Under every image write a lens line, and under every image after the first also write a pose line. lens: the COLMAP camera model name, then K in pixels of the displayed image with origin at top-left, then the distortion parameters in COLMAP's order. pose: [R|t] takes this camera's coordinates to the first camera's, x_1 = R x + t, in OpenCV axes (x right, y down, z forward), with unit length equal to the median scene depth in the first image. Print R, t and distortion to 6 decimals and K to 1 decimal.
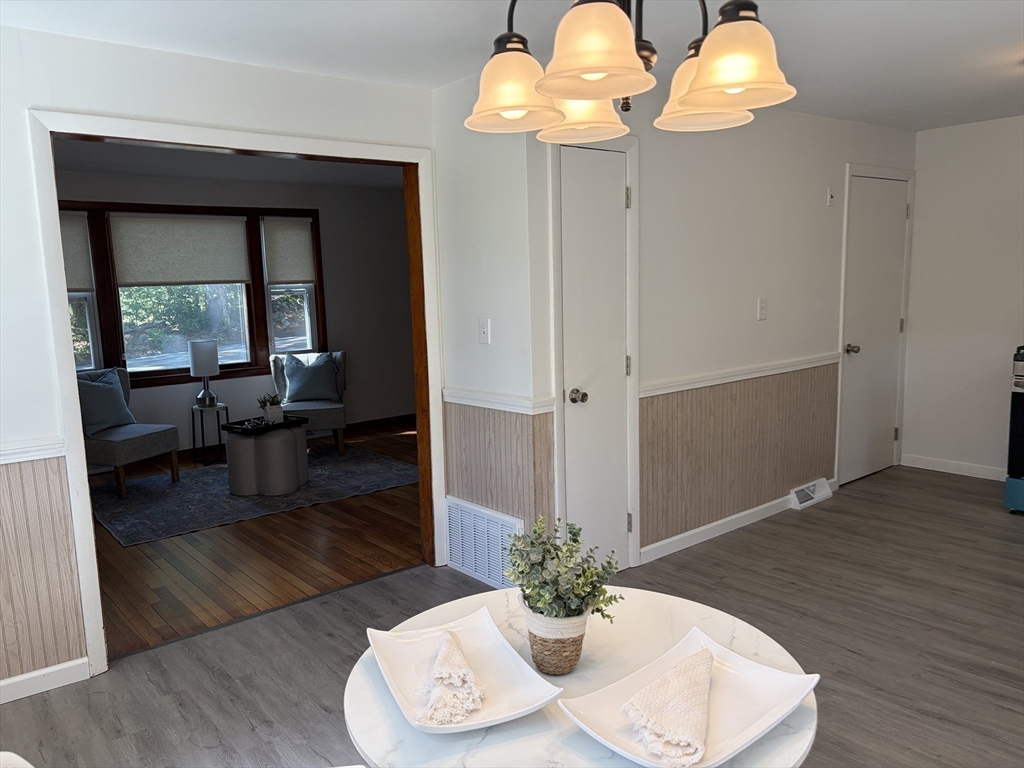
lens RADIAL K [[778.2, 0, 508.3], [0, 778.2, 383.2], [0, 0, 1]] dist [0.056232, -0.065518]
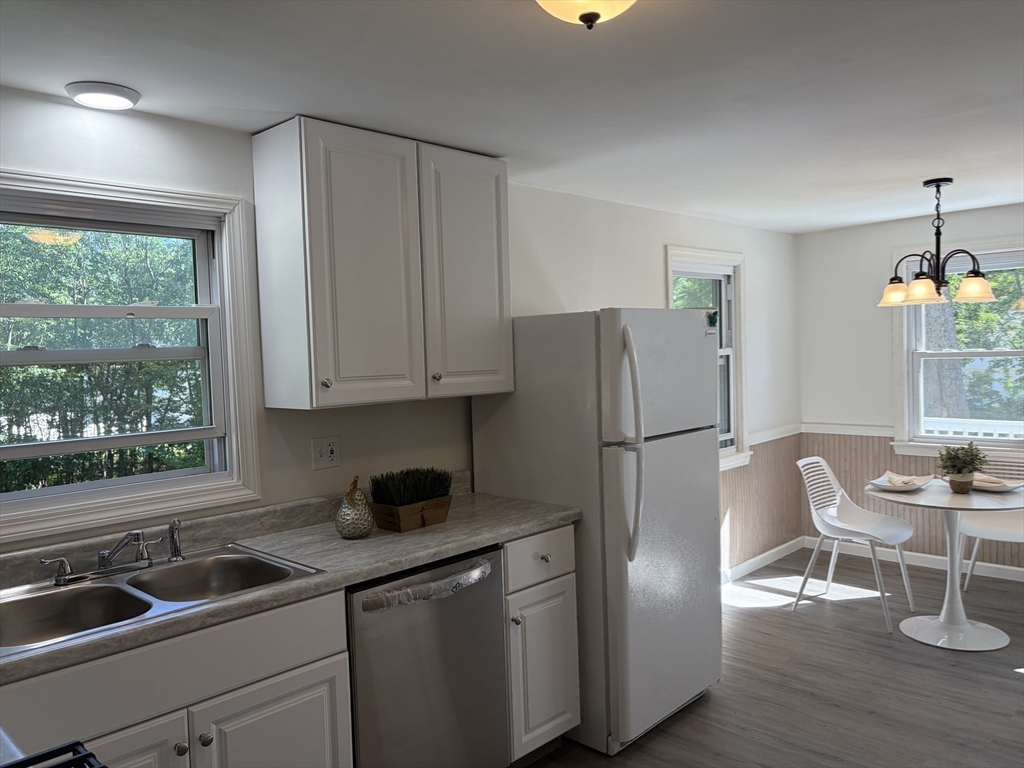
lens RADIAL K [[778.2, 0, 509.5], [0, 778.2, 390.9], [0, 0, 1]] dist [0.056232, -0.065518]
pose [[-0.992816, 0.067487, -0.098805, 0.463041], [0.047839, 0.980773, 0.189198, -0.146224], [0.109674, 0.183112, -0.976955, 0.846959]]
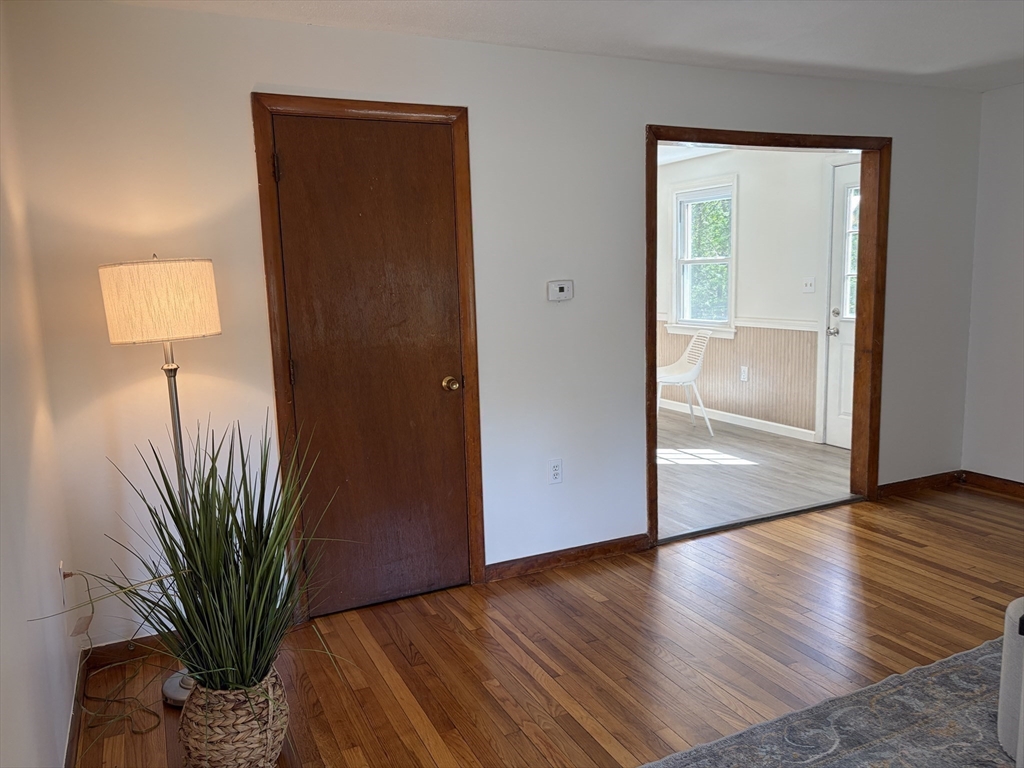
lens RADIAL K [[778.2, 0, 507.4], [0, 778.2, 391.5], [0, 0, 1]] dist [0.056232, -0.065518]
pose [[-0.969086, 0.021220, 0.245807, -0.117437], [0.090497, 0.957426, 0.274128, -0.164227], [-0.229525, 0.287898, -0.929749, 1.297435]]
